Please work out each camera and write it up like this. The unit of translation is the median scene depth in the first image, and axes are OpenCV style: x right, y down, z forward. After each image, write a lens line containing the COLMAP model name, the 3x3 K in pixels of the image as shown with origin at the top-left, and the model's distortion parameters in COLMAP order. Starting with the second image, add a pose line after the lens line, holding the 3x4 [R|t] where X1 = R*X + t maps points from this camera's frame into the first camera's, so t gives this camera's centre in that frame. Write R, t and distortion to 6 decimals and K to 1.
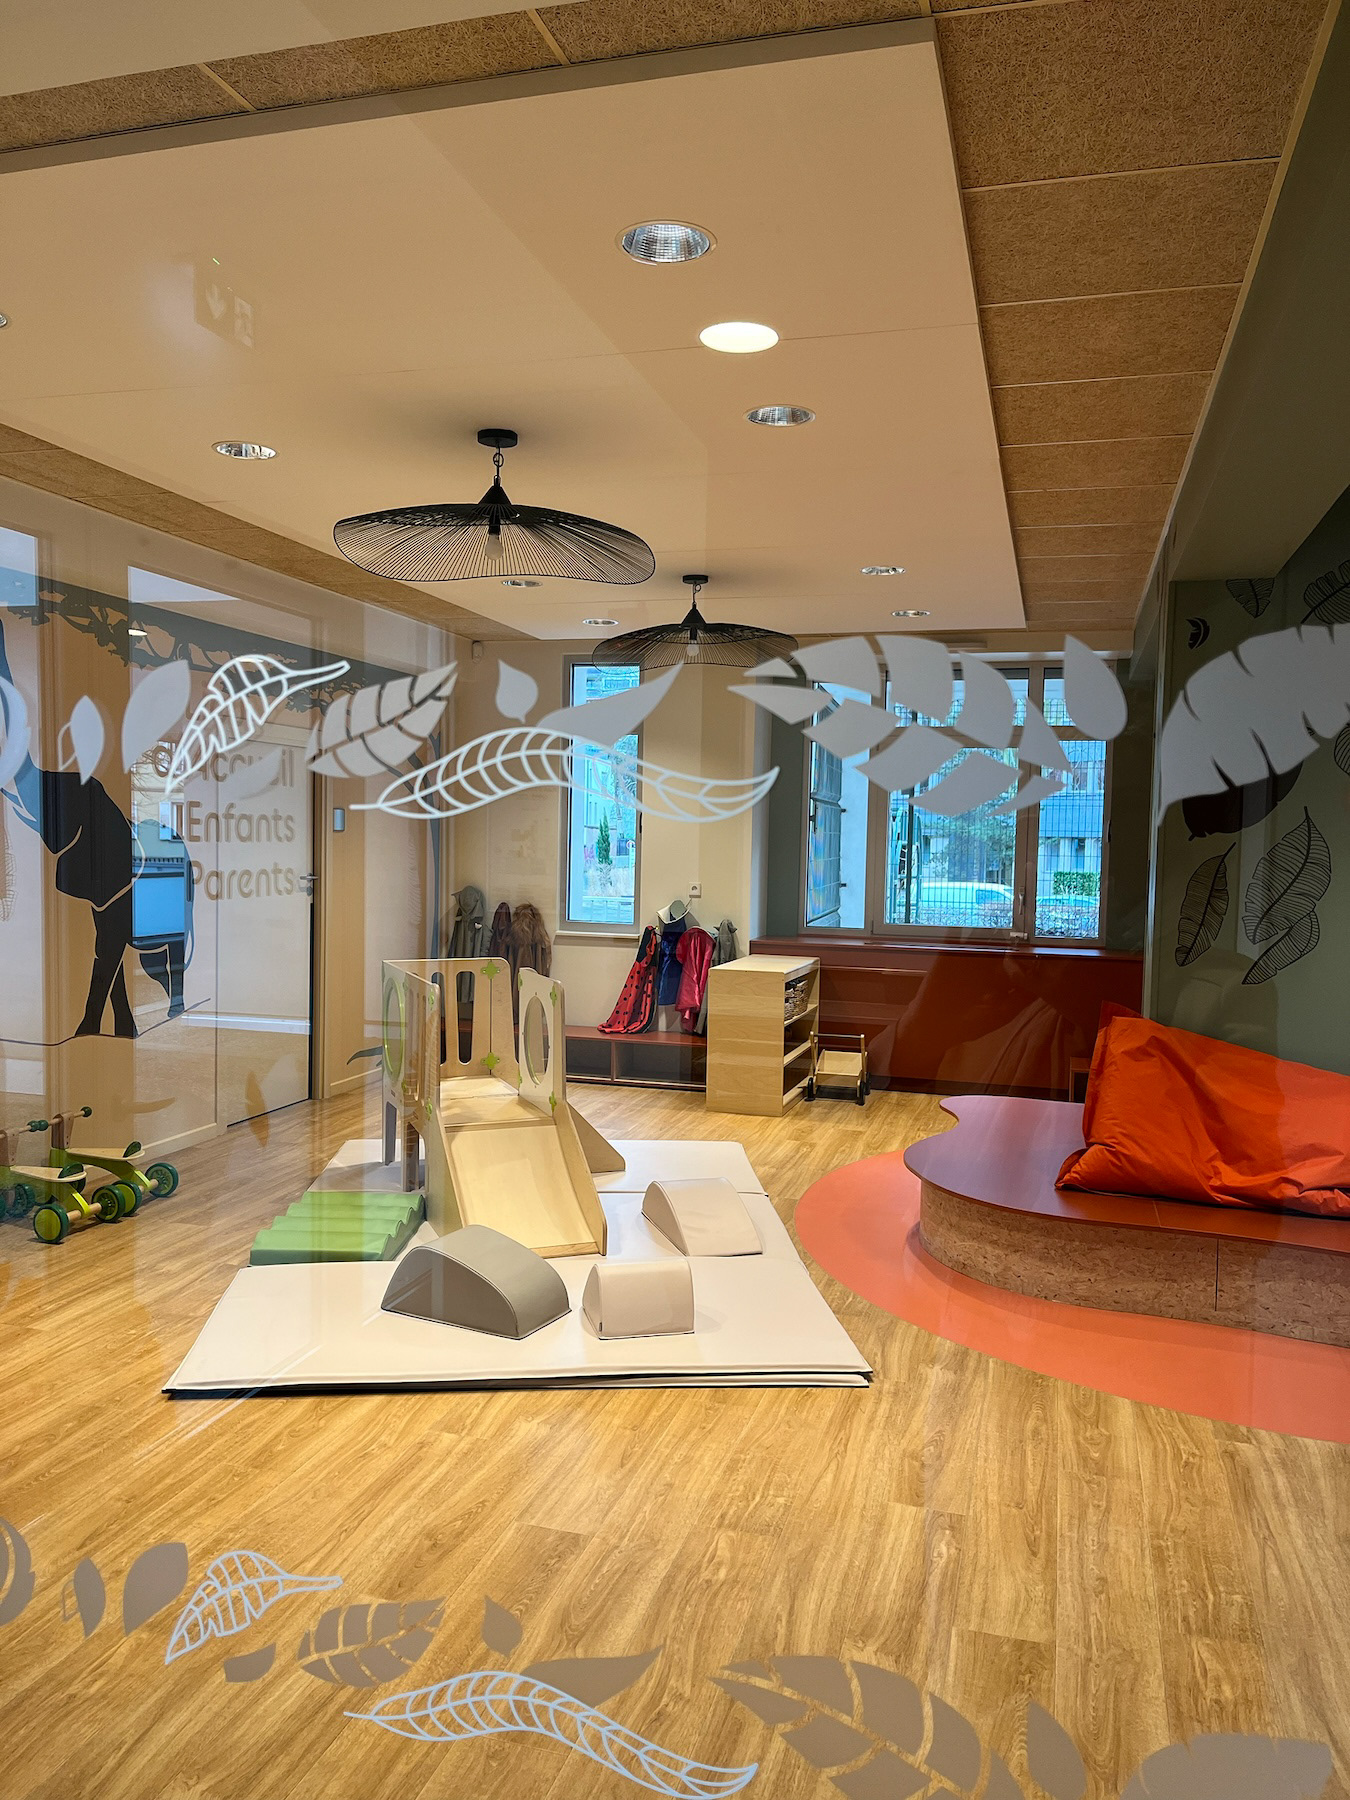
lens RADIAL K [[1364.6, 0, 665.3], [0, 1364.6, 916.8], [0, 0, 1]] dist [0.049217, -0.050188]
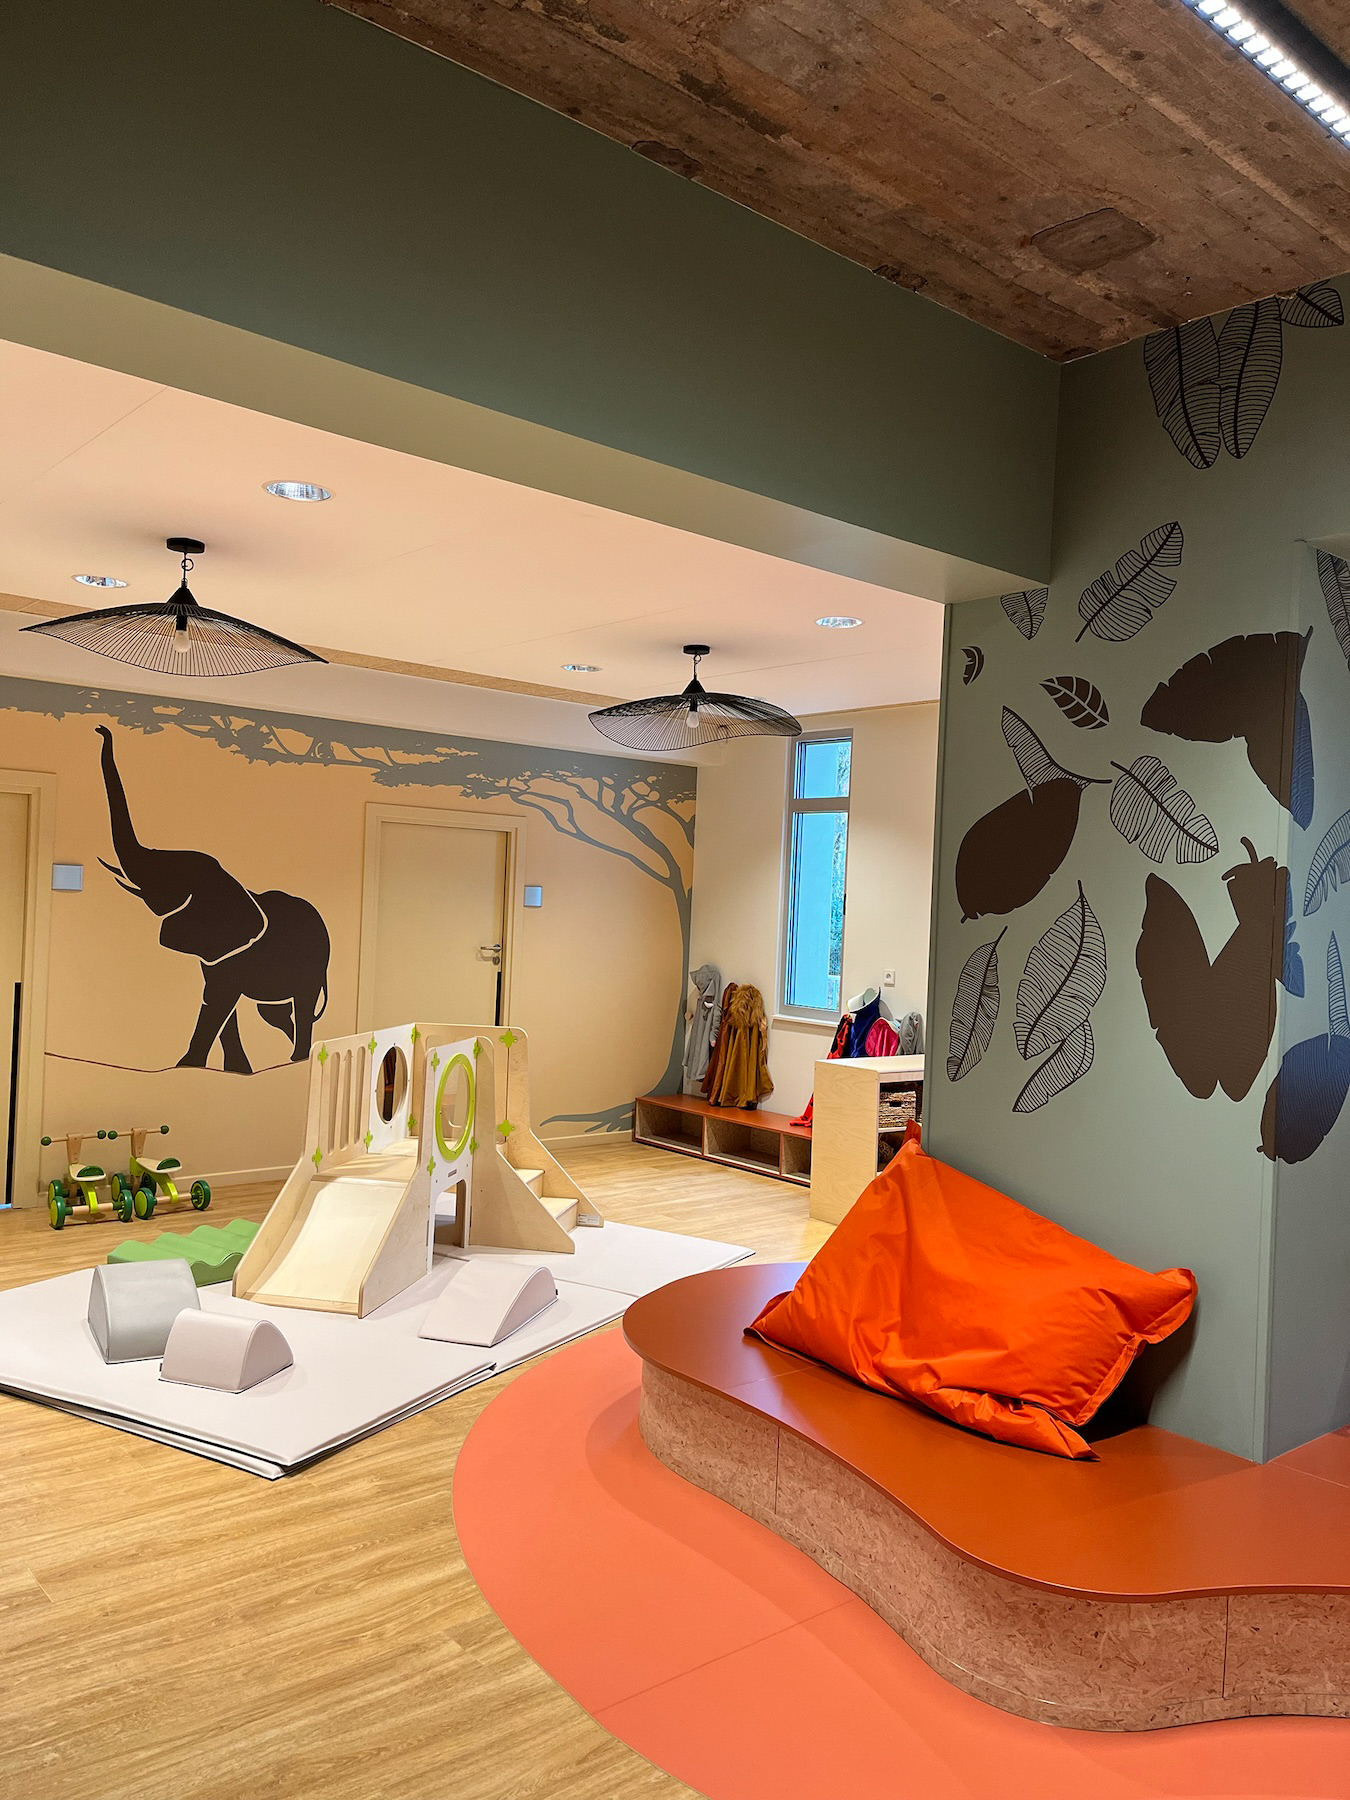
lens RADIAL K [[1364.6, 0, 663.8], [0, 1364.6, 904.3], [0, 0, 1]] dist [0.049217, -0.050188]
pose [[0.833973, 0.014314, -0.551620, 0.742812], [-0.056445, 0.996633, -0.059476, -0.010442], [0.548911, 0.080738, 0.831973, 0.270864]]
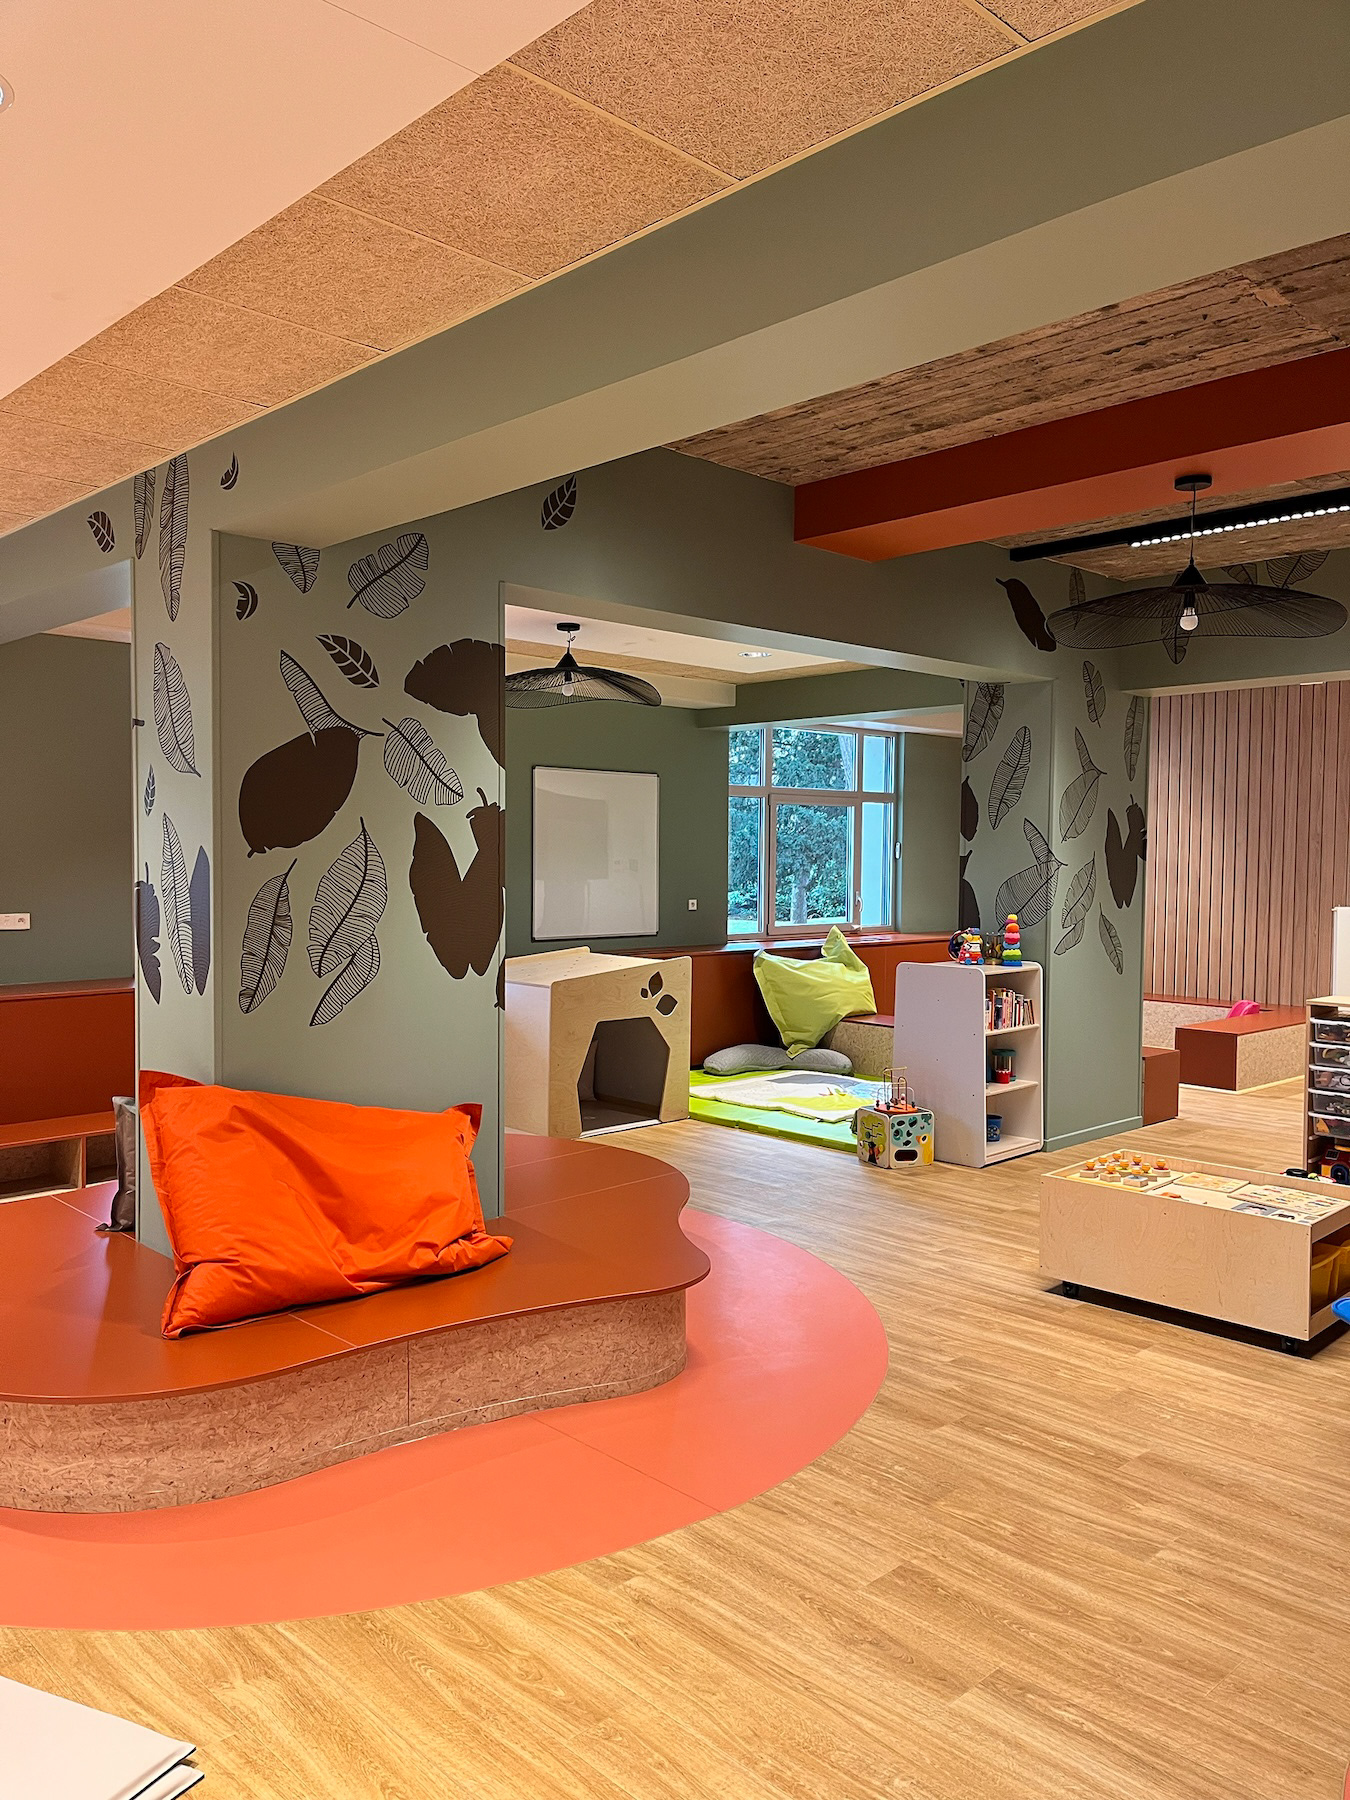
lens RADIAL K [[1364.6, 0, 678.9], [0, 1364.6, 908.8], [0, 0, 1]] dist [0.049217, -0.050188]
pose [[0.492497, -0.055715, 0.868529, -0.216986], [0.047035, 0.998194, 0.037362, -0.048148], [-0.869042, 0.022451, 0.494228, 0.419208]]
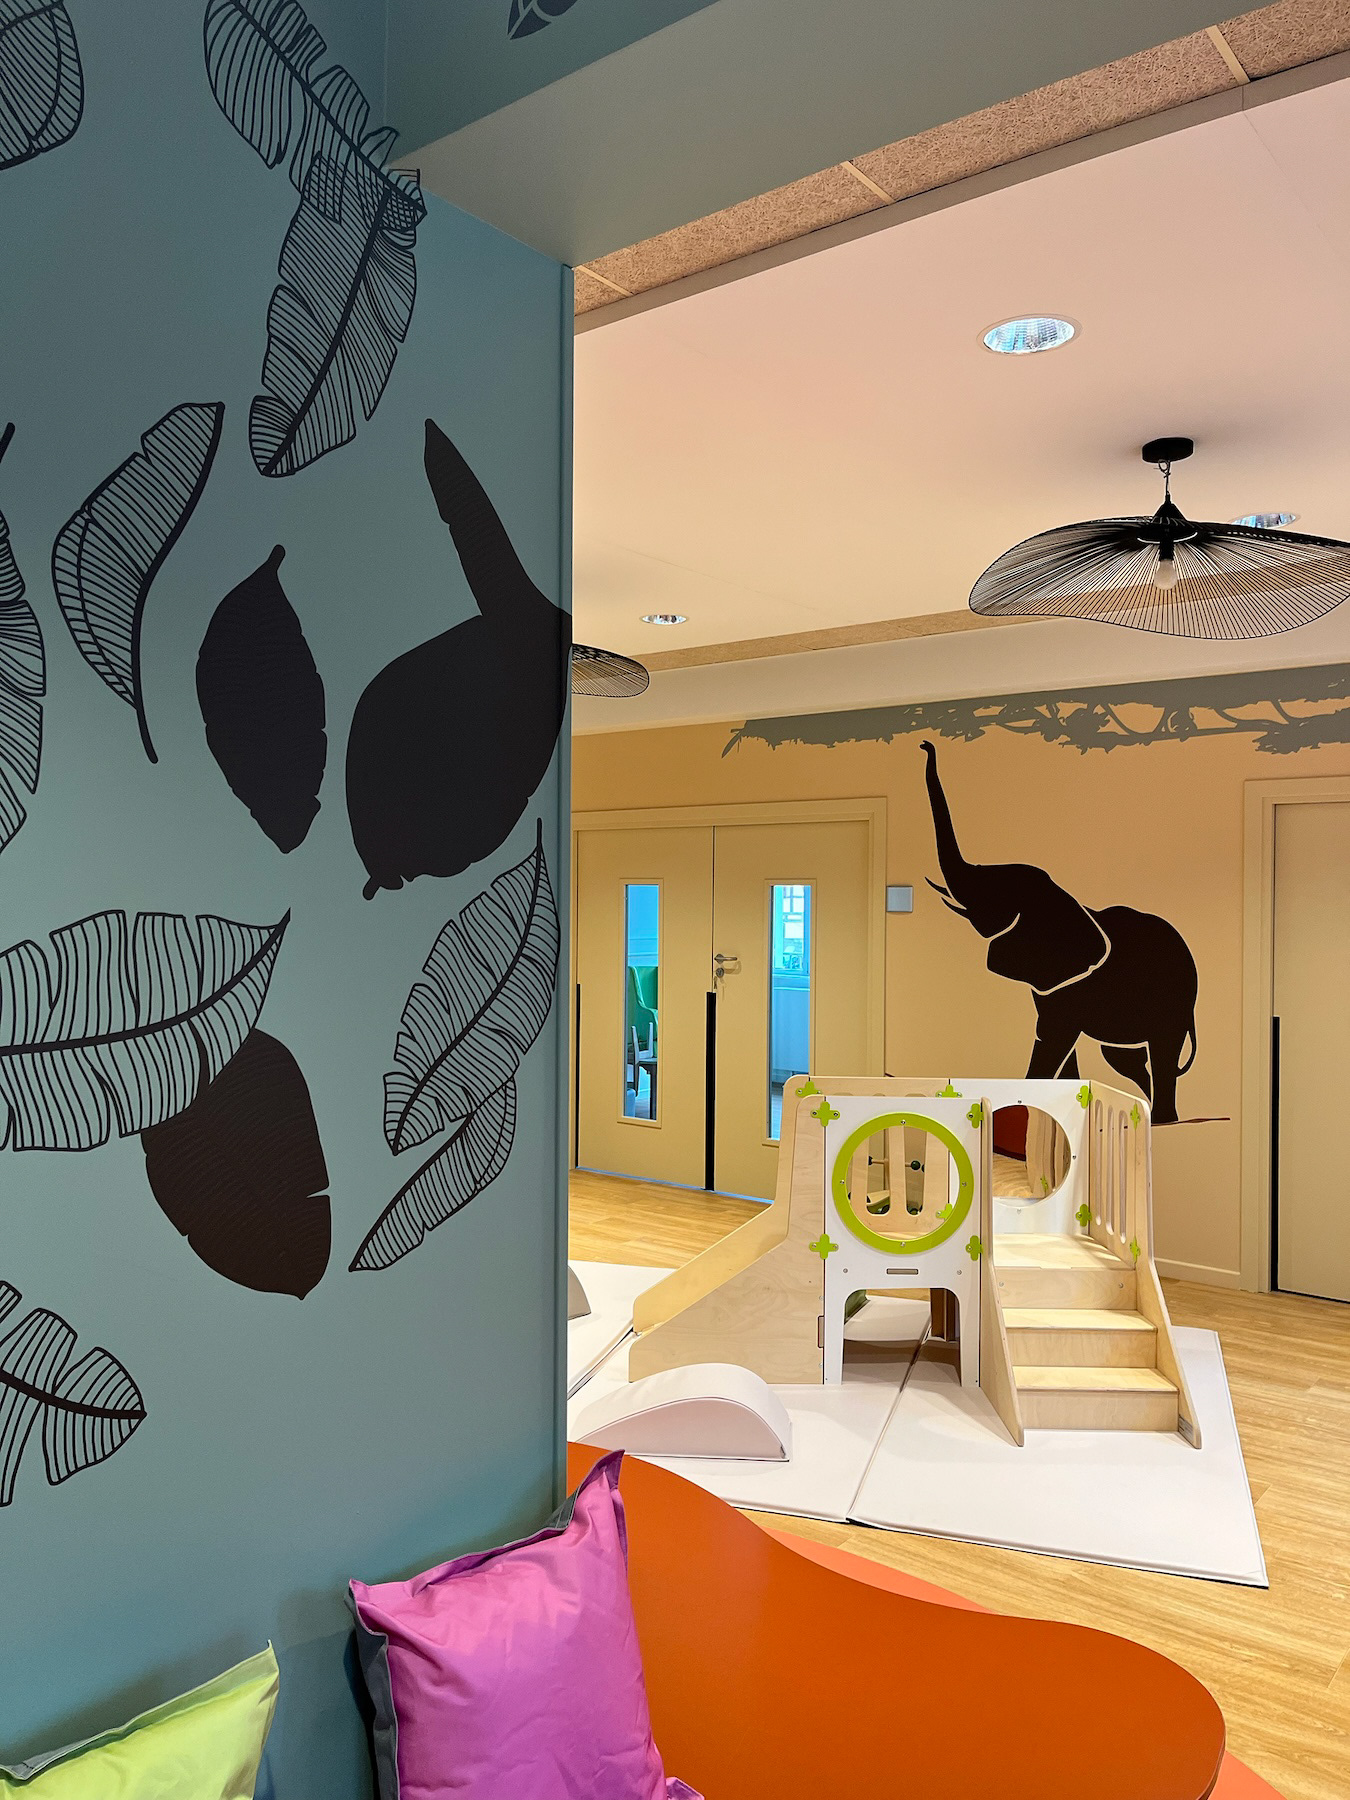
lens RADIAL K [[1401.3, 0, 662.5], [0, 1401.3, 911.0], [0, 0, 1]] dist [0.035354, -0.003343]
pose [[-0.384343, -0.021213, -0.922947, 0.865289], [-0.070909, 0.997461, 0.006603, -0.068705], [0.920463, 0.067983, -0.384871, 1.449941]]
